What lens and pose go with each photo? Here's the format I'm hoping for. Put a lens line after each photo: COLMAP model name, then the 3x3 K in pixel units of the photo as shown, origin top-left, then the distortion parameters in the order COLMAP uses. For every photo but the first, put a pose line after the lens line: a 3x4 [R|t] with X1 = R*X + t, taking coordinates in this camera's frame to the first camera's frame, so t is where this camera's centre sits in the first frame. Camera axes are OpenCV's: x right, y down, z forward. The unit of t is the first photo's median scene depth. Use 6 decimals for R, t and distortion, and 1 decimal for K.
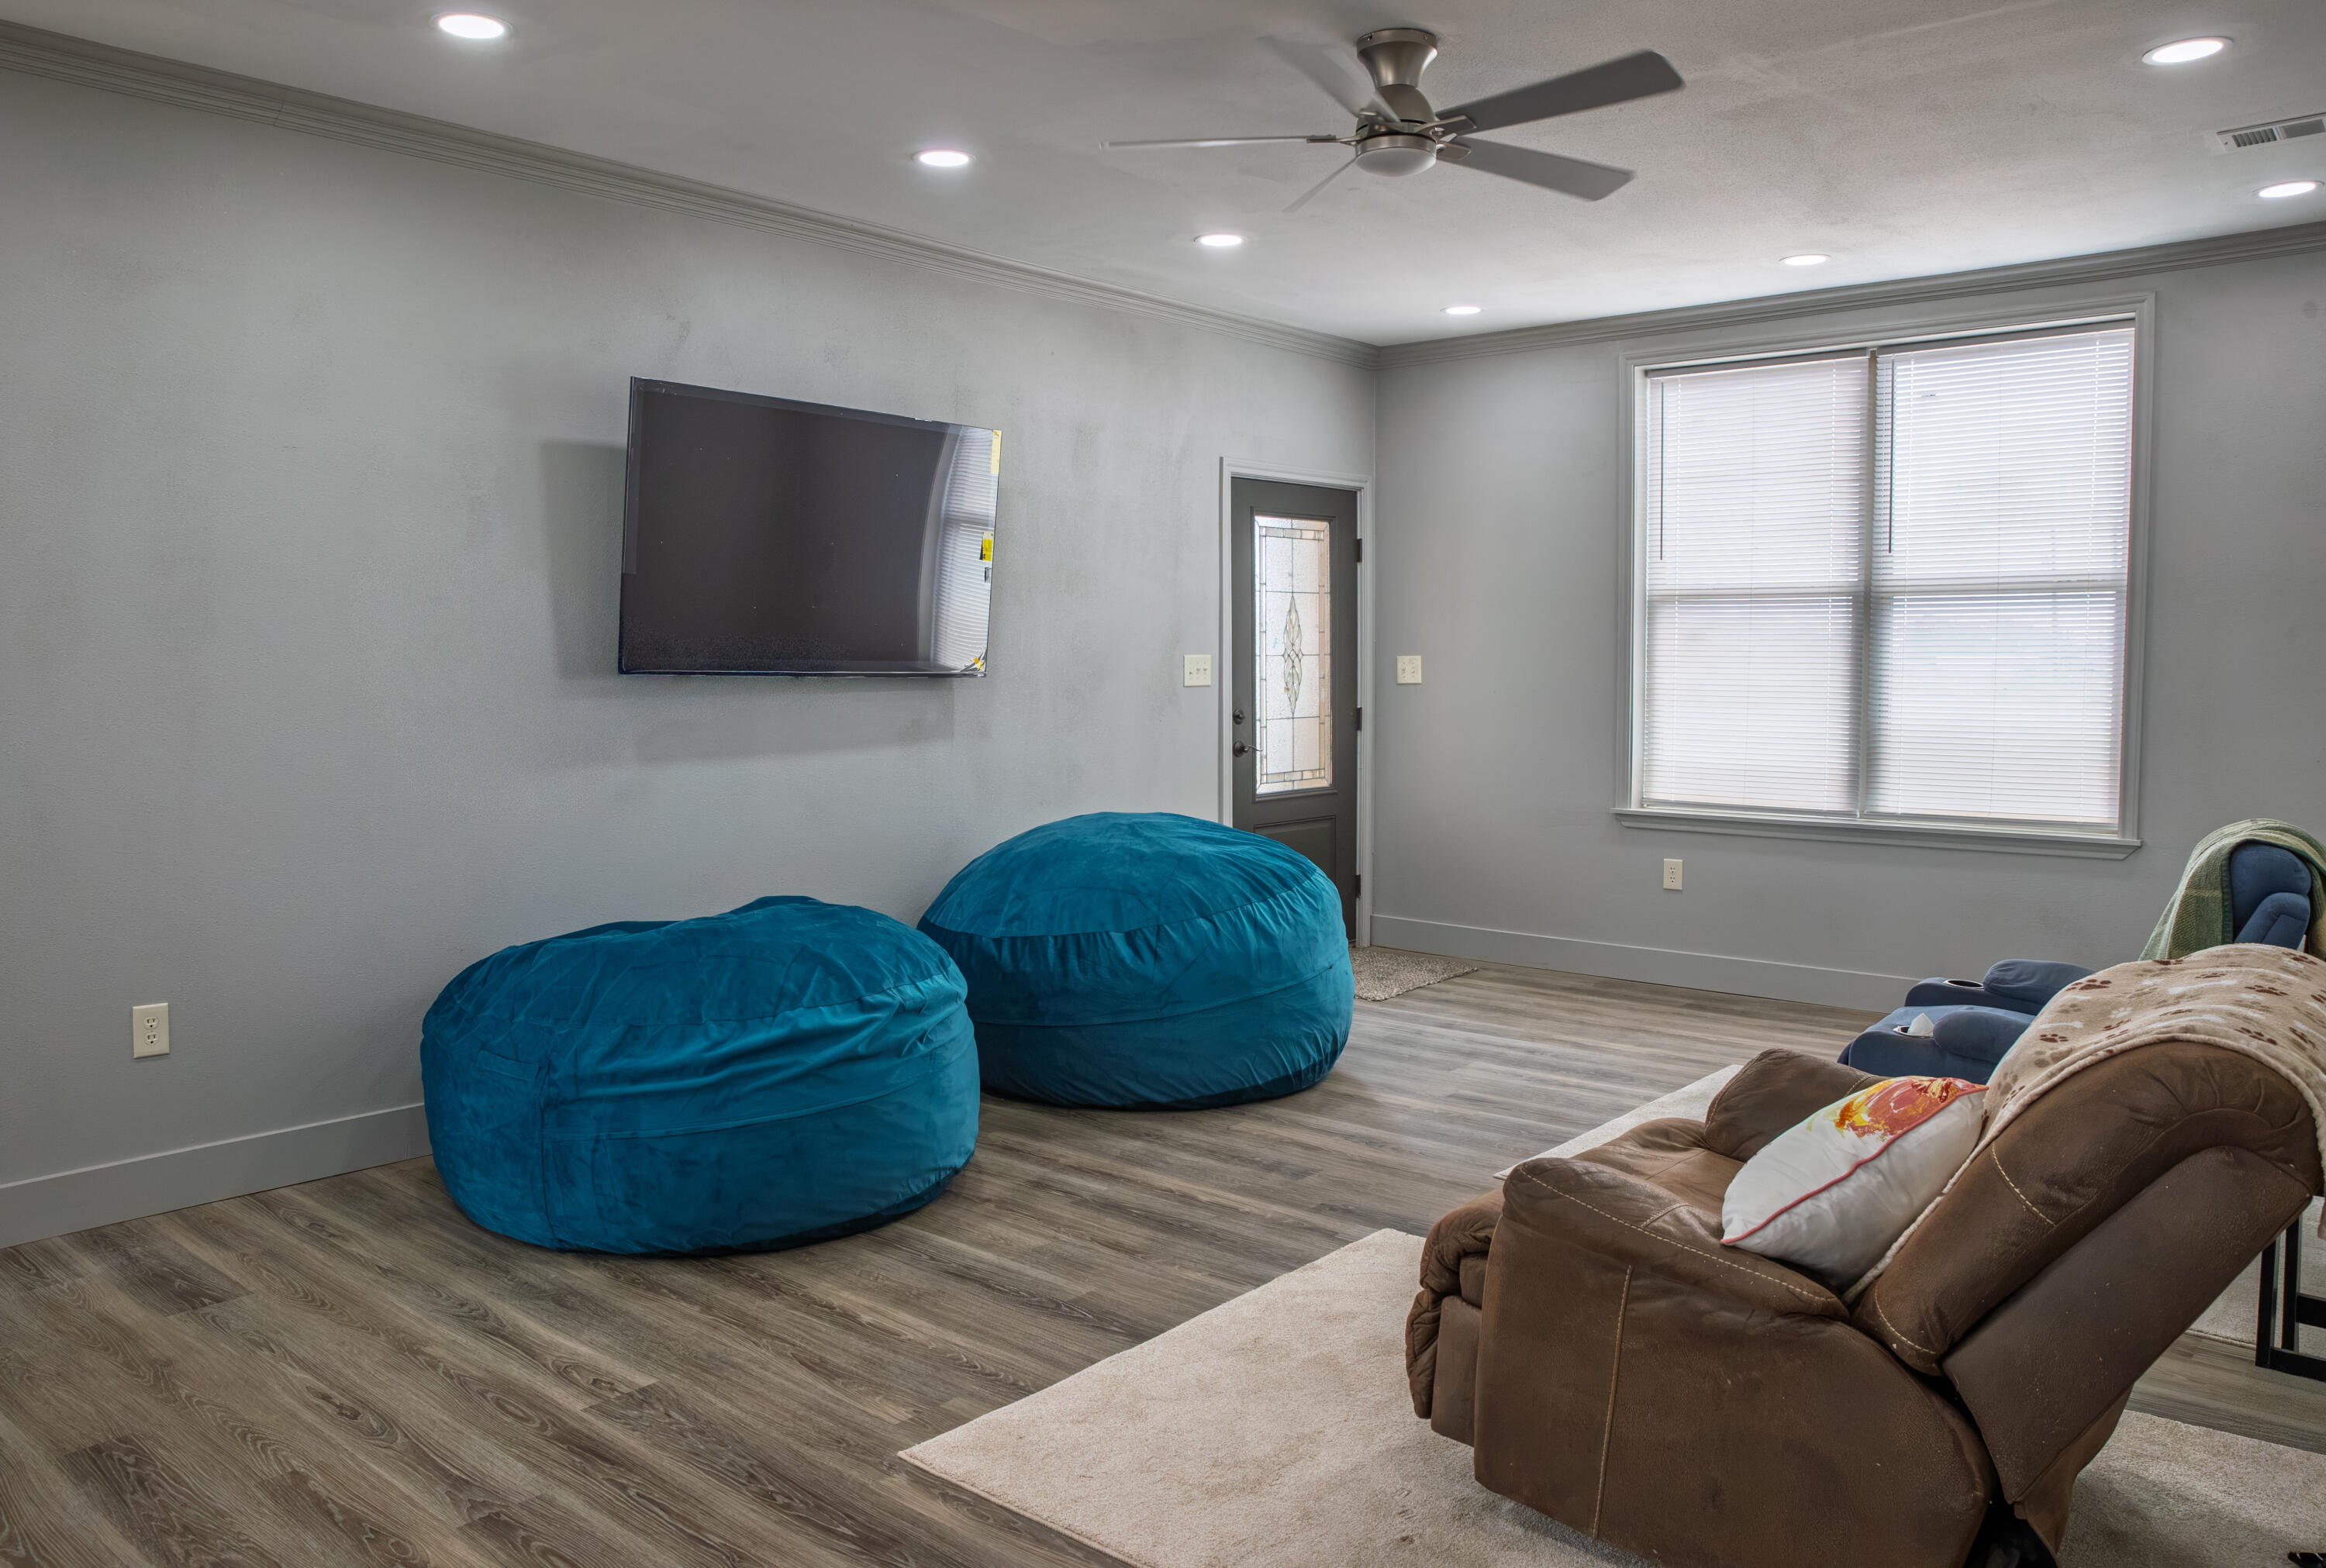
lens RADIAL K [[1740.8, 0, 1163.0], [0, 1740.8, 784.0], [0, 0, 1]] dist [-0.068180, 0.001499]
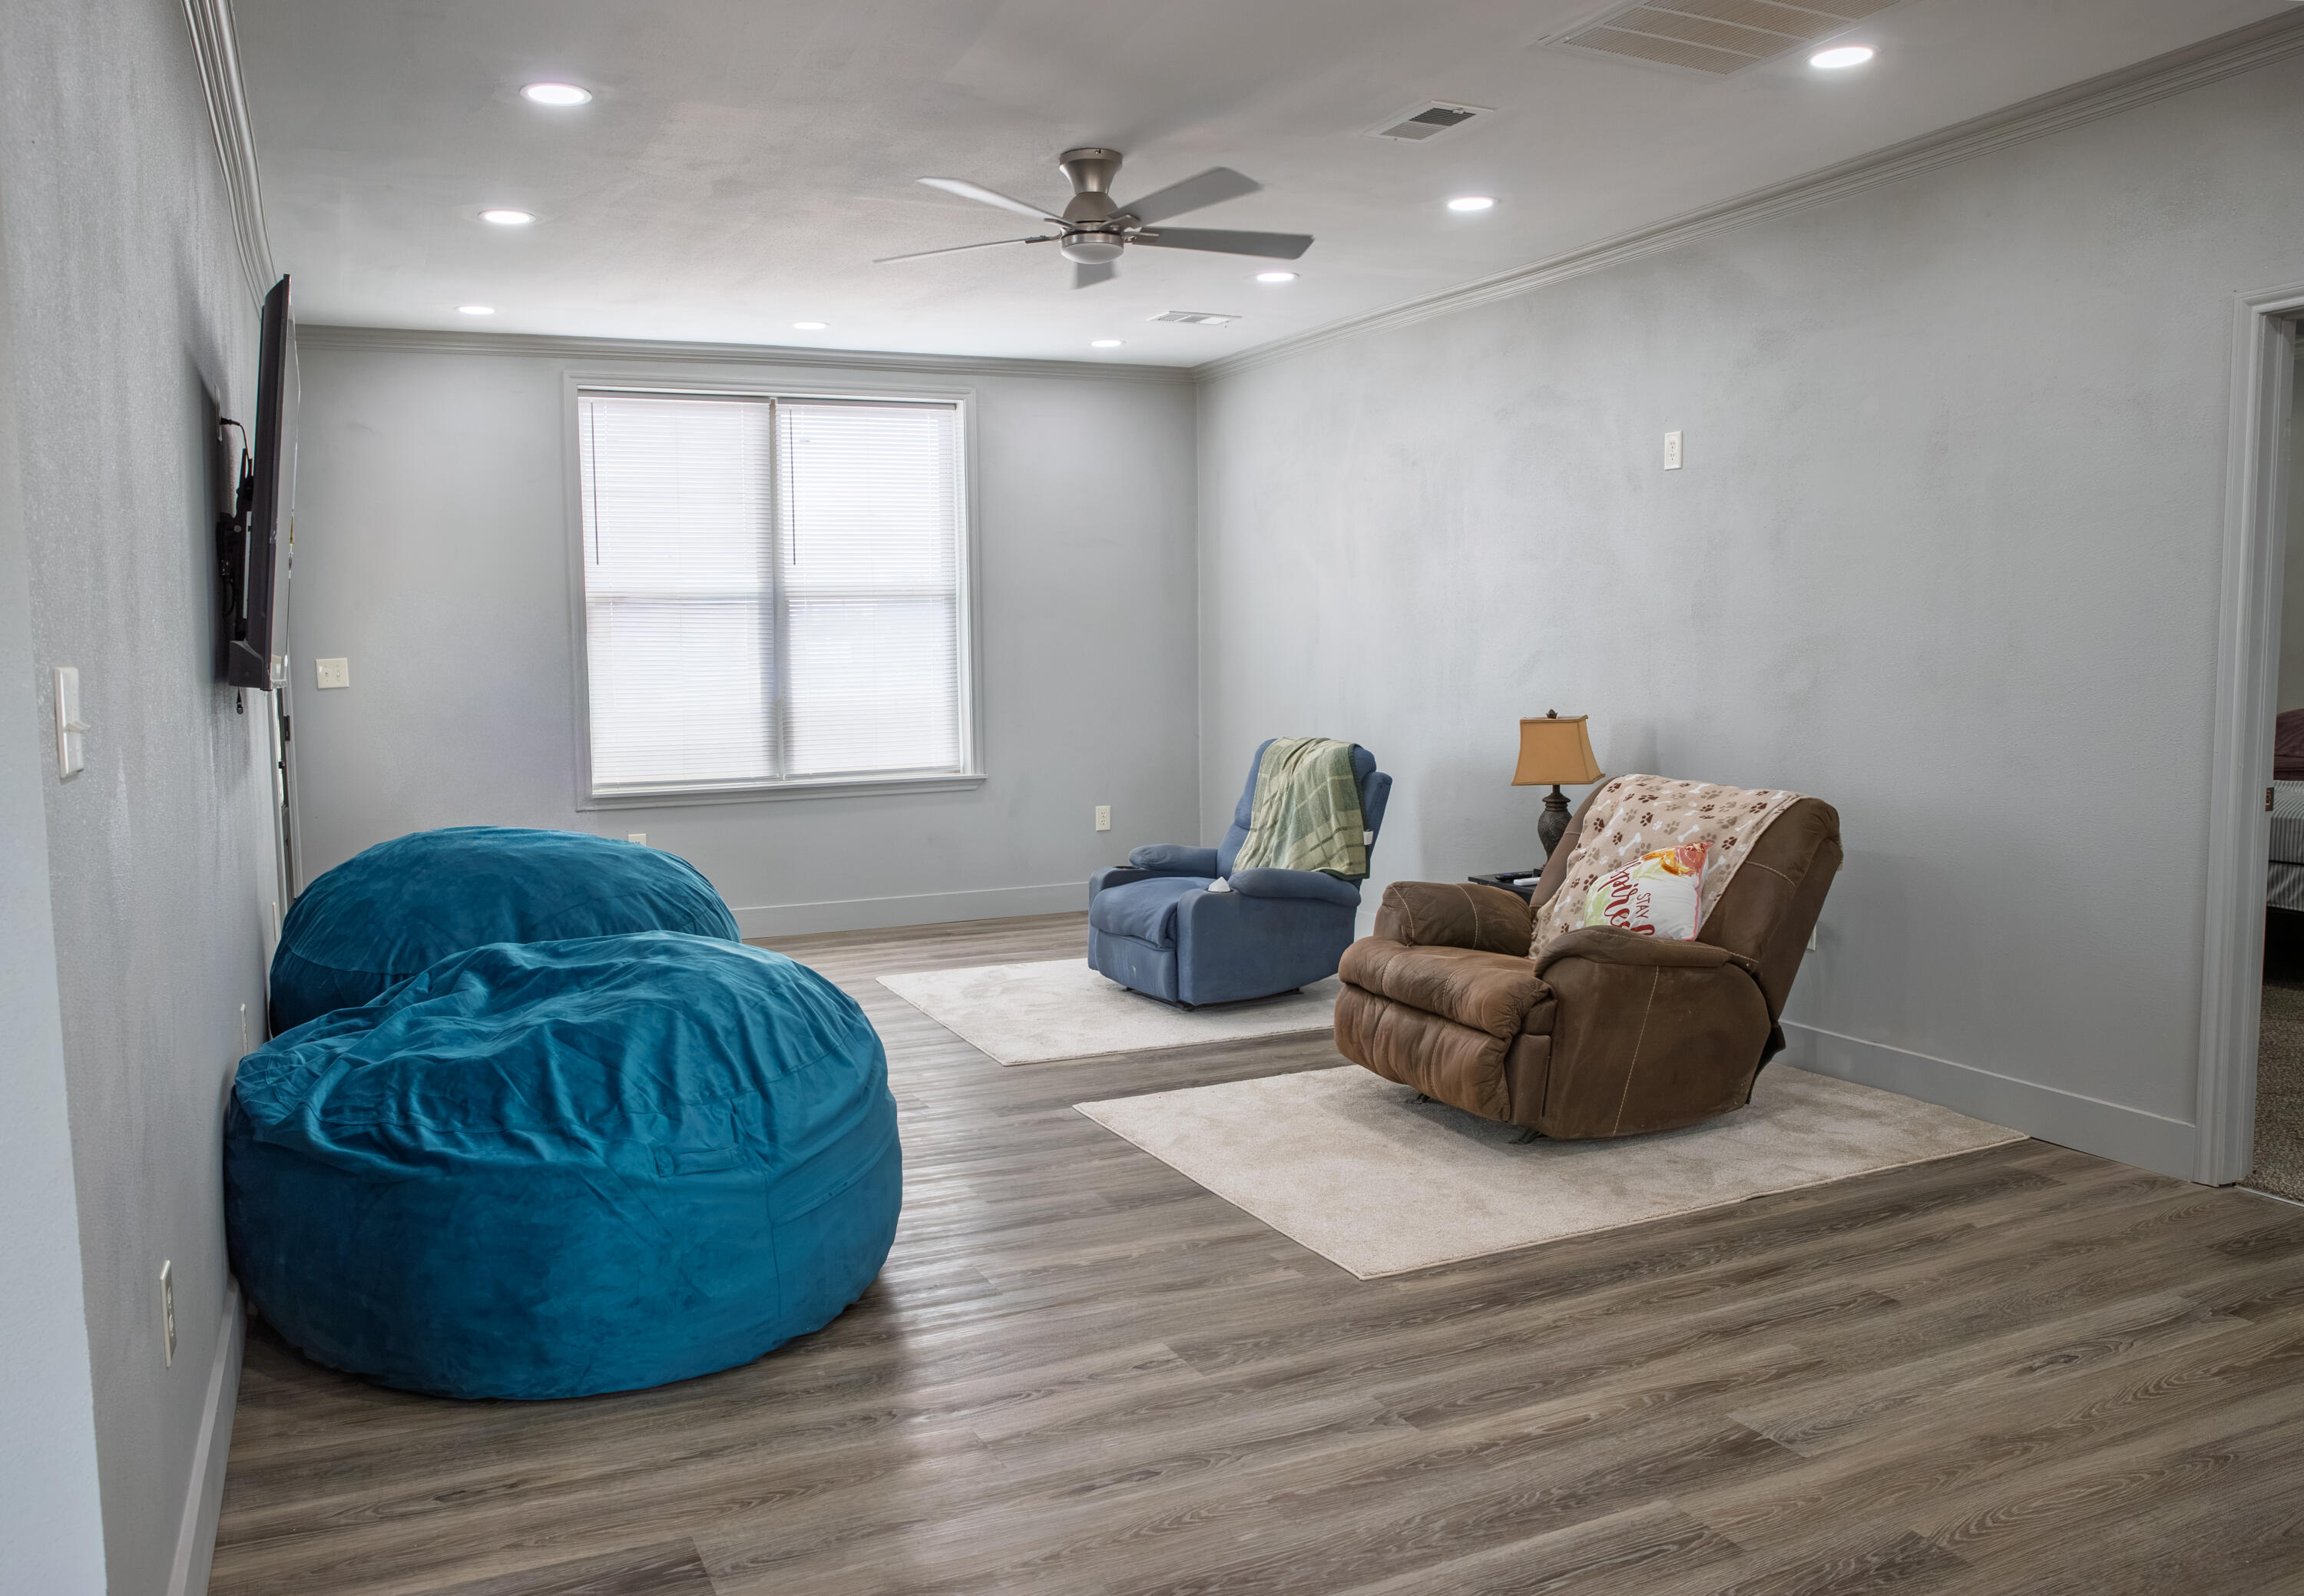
lens RADIAL K [[1651.4, 0, 1152.0], [0, 1651.4, 798.0], [0, 0, 1]] dist [-0.054162, -0.001915]
pose [[0.406086, -0.091195, 0.909273, -0.627659], [0.083336, 0.994558, 0.062530, -0.022164], [-0.910027, 0.050382, 0.411476, 0.312319]]
